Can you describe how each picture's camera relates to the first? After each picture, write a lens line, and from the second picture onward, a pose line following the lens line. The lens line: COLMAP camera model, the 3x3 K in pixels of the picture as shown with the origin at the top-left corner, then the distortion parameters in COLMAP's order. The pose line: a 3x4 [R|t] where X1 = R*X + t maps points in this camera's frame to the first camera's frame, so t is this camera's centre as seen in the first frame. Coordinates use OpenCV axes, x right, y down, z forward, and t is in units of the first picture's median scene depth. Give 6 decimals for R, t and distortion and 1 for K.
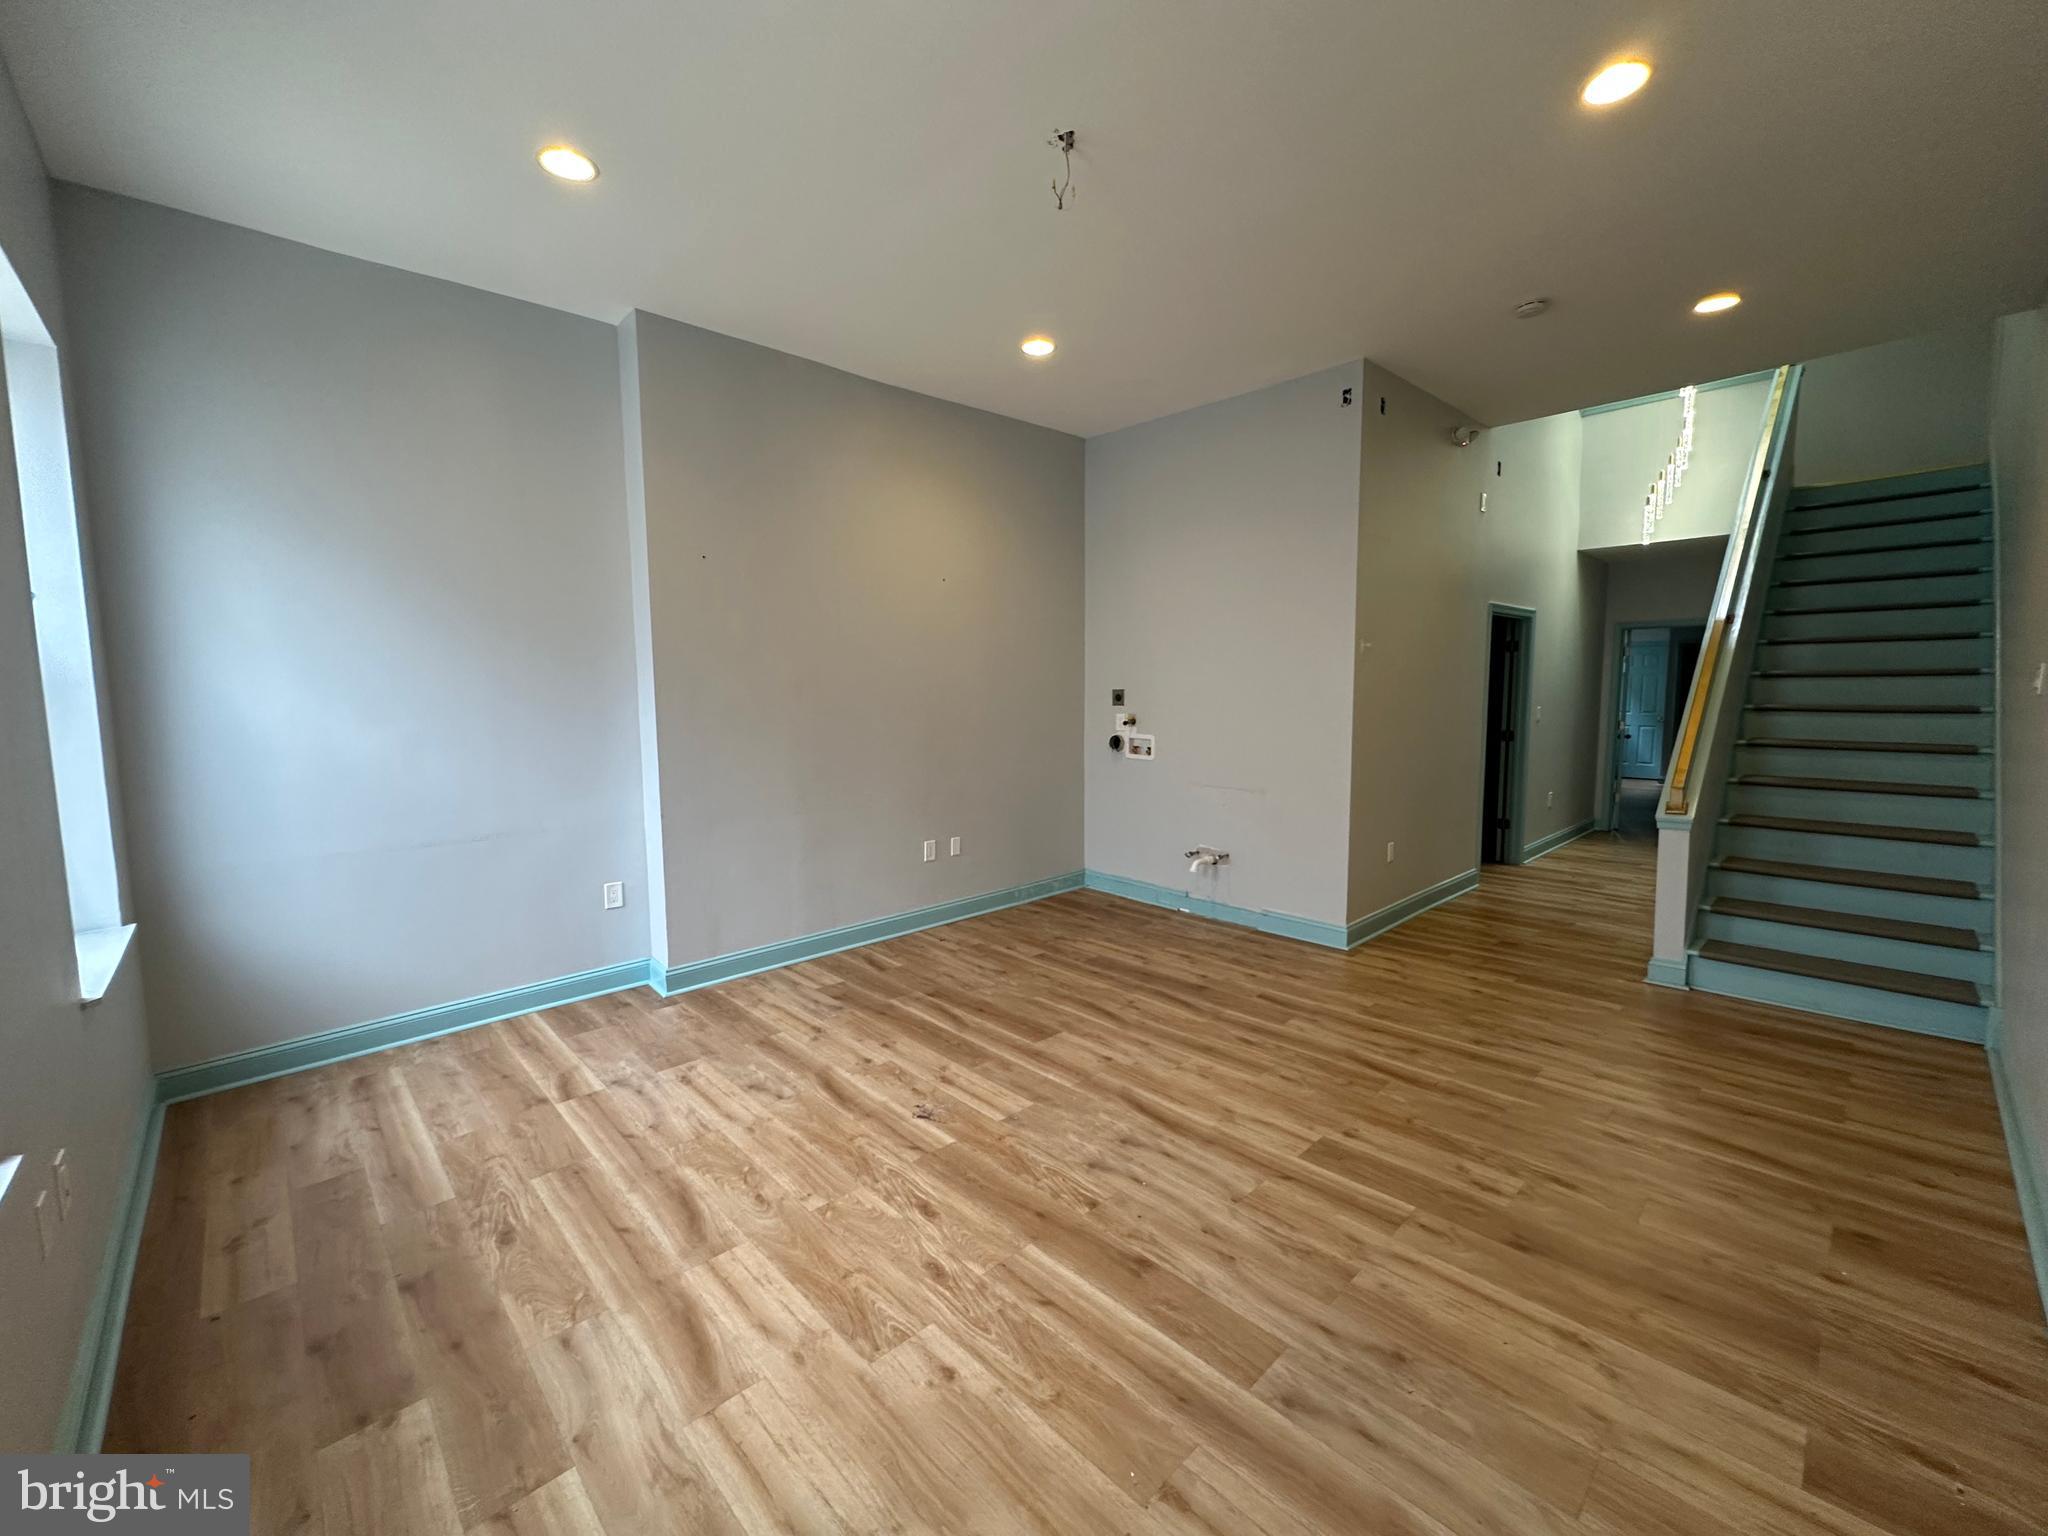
lens RADIAL K [[816.3, 0, 1024.0], [0, 816.3, 768.0], [0, 0, 1]] dist [-0.002798, 0.000166]
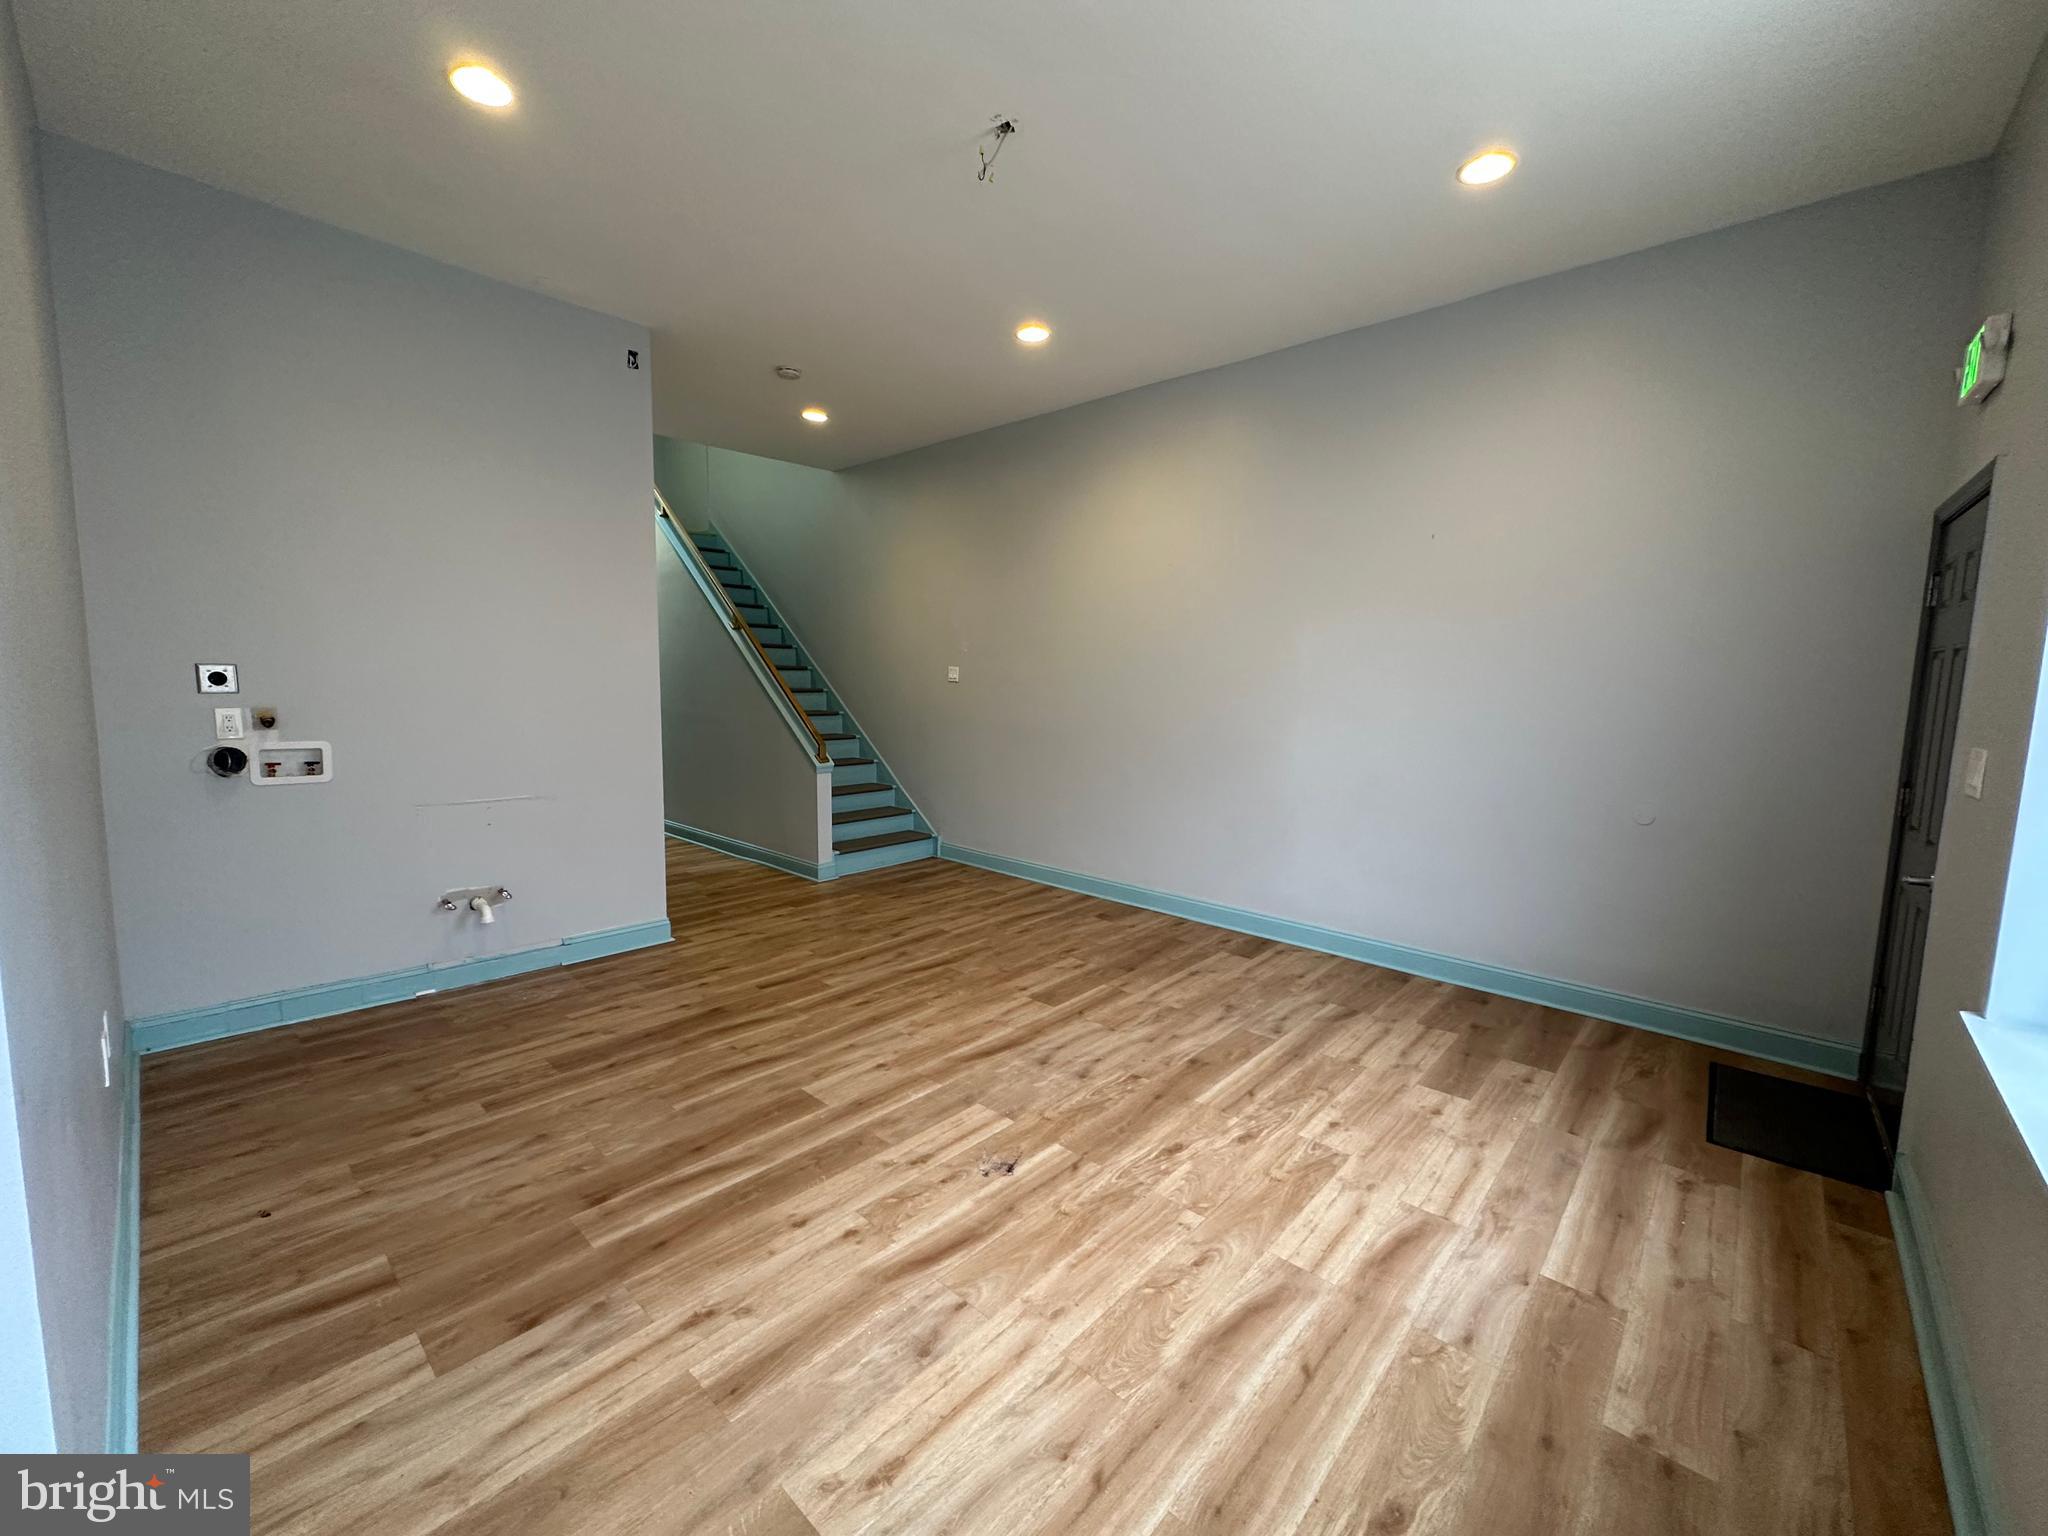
lens RADIAL K [[816.3, 0, 1024.0], [0, 816.3, 768.0], [0, 0, 1]] dist [-0.002798, 0.000166]
pose [[-0.062810, -0.099477, 0.993056, -0.956815], [0.083497, 0.991008, 0.104553, -0.080243], [-0.994527, 0.089484, -0.053940, 1.016836]]
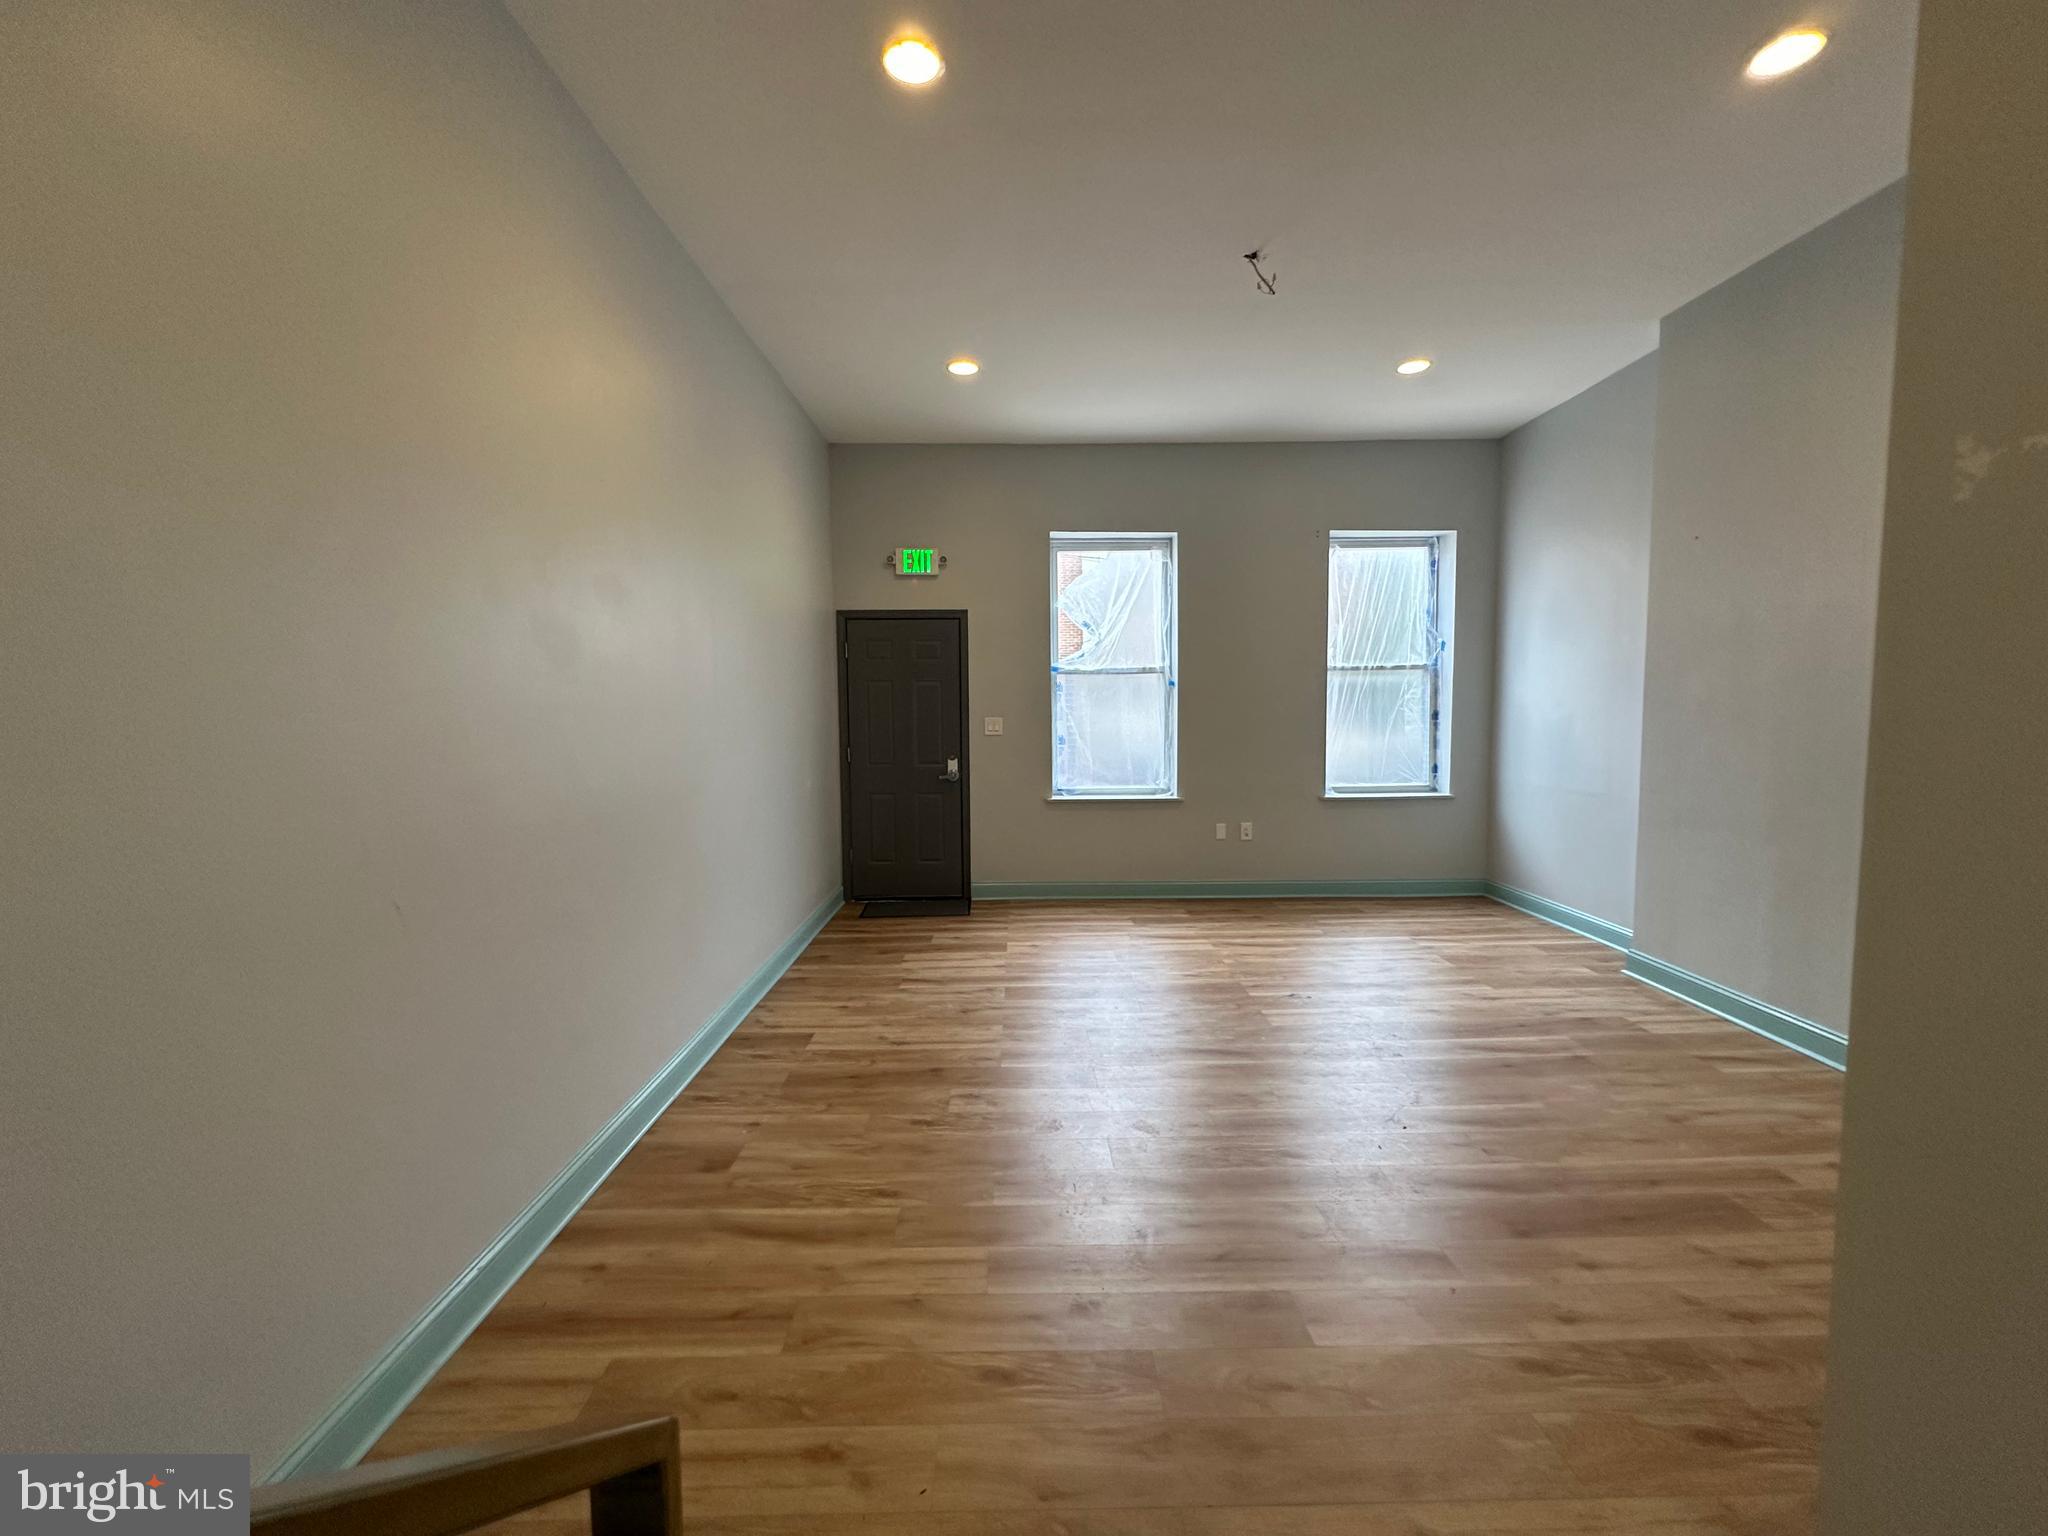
lens RADIAL K [[816.3, 0, 1024.0], [0, 816.3, 768.0], [0, 0, 1]] dist [-0.002798, 0.000166]
pose [[-0.682666, 0.080132, -0.726324, 1.189956], [-0.049283, 0.986657, 0.155174, -0.149970], [0.729067, 0.141727, -0.669608, 1.577957]]
